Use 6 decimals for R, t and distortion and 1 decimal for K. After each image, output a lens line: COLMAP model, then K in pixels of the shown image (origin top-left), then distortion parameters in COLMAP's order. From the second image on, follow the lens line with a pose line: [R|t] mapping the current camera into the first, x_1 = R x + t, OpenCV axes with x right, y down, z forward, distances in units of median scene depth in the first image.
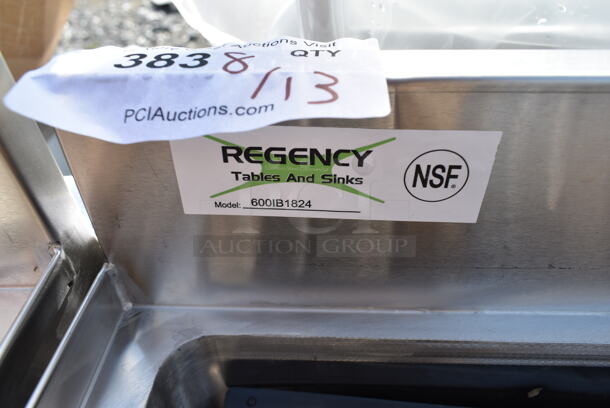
lens RADIAL K [[467.0, 0, 304.1], [0, 467.0, 208.2], [0, 0, 1]] dist [-0.021129, 0.005295]
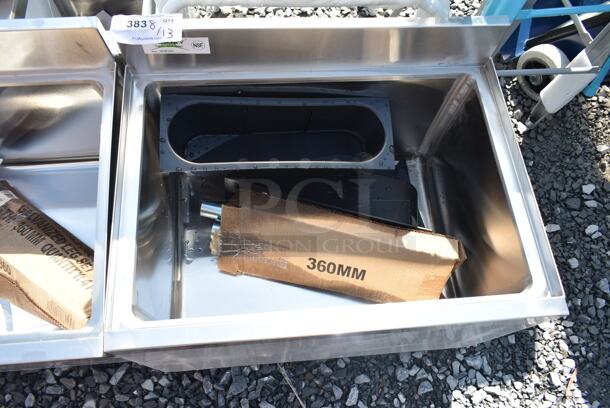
lens RADIAL K [[467.0, 0, 303.8], [0, 467.0, 202.0], [0, 0, 1]] dist [-0.021129, 0.005295]
pose [[0.989363, -0.075822, 0.124146, 0.642821], [0.006884, 0.876868, 0.480682, -0.952486], [-0.145305, -0.474714, 0.868063, -4.108677]]
